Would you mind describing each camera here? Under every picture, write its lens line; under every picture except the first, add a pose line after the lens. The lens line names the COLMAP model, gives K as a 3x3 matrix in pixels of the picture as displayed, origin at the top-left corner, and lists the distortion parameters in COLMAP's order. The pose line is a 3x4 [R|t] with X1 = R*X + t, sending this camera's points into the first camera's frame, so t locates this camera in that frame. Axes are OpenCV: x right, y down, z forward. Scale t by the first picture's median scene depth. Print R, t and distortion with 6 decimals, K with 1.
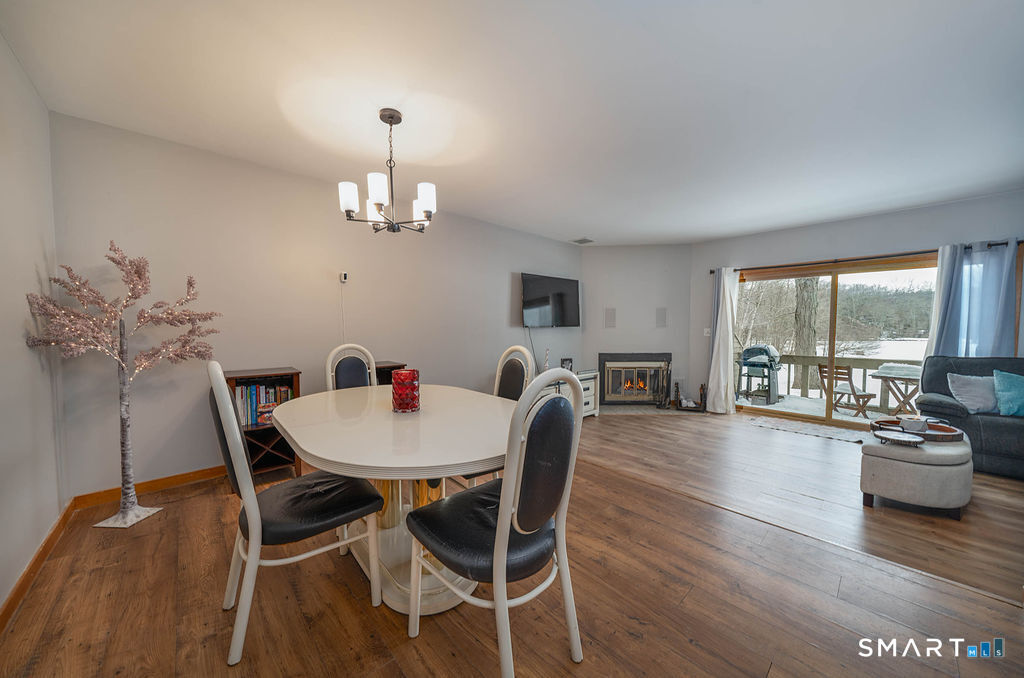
lens RADIAL K [[352.2, 0, 506.6], [0, 352.2, 337.9], [0, 0, 1]] dist [-0.000988, -0.000071]
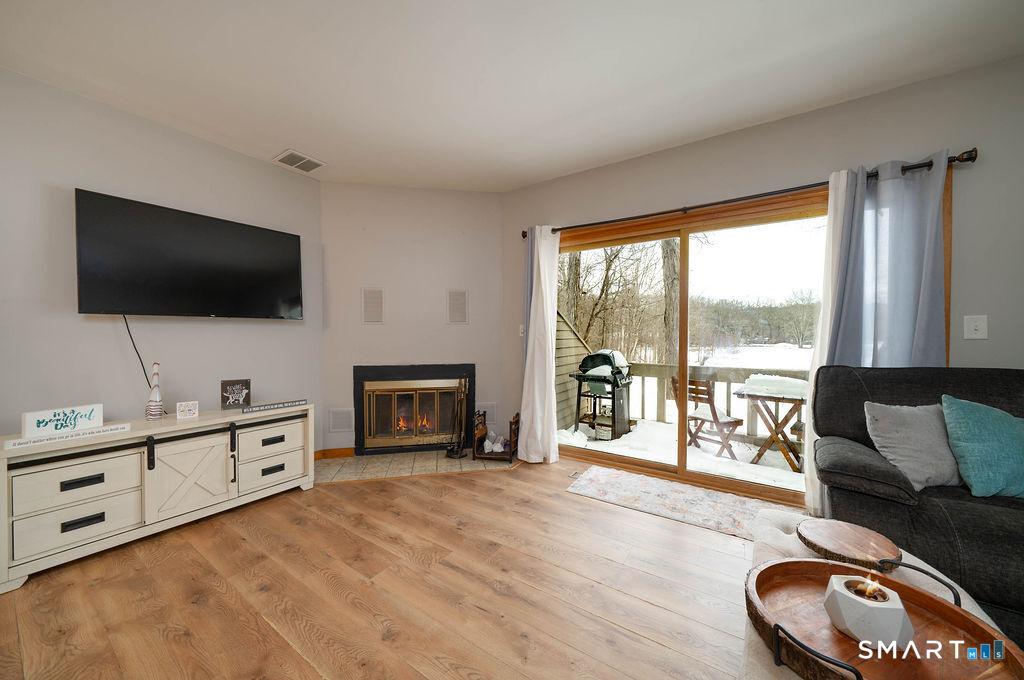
lens RADIAL K [[358.5, 0, 507.9], [0, 358.5, 335.7], [0, 0, 1]] dist [-0.001104, -0.000078]
pose [[0.970449, 0.001596, 0.241301, 0.421102], [0.005247, 0.999602, -0.027711, 0.011519], [-0.241249, 0.028158, 0.970055, 0.413217]]
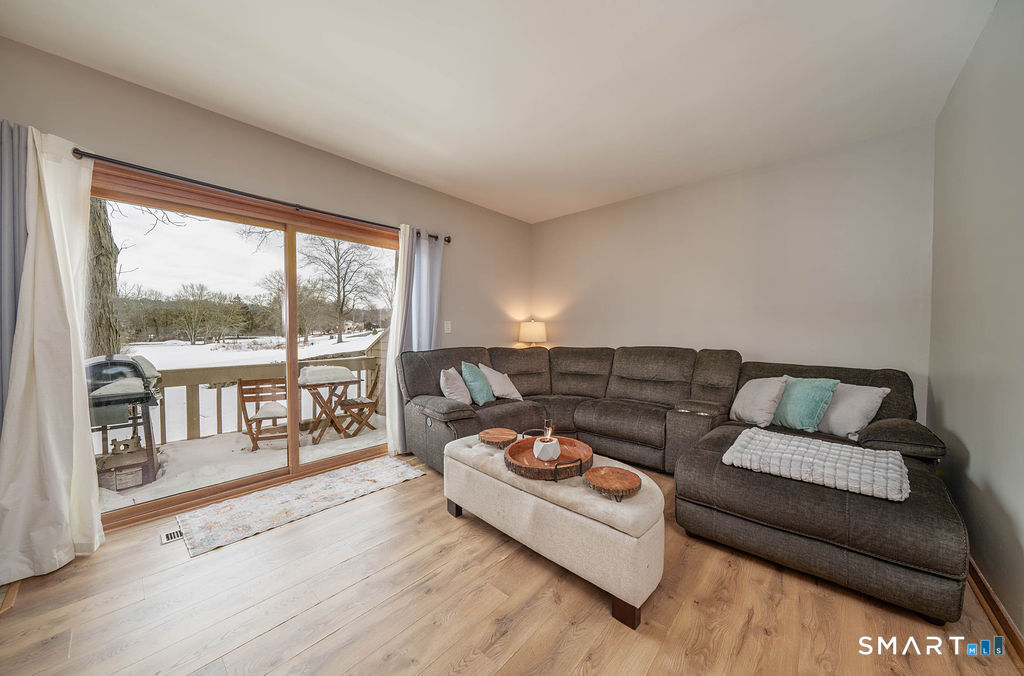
lens RADIAL K [[352.2, 0, 506.6], [0, 352.2, 336.9], [0, 0, 1]] dist [-0.000988, -0.000071]
pose [[-0.095092, -0.017721, 0.995311, 0.249913], [0.035542, 0.999144, 0.021185, 0.003959], [-0.994834, 0.037390, -0.094380, 0.609842]]
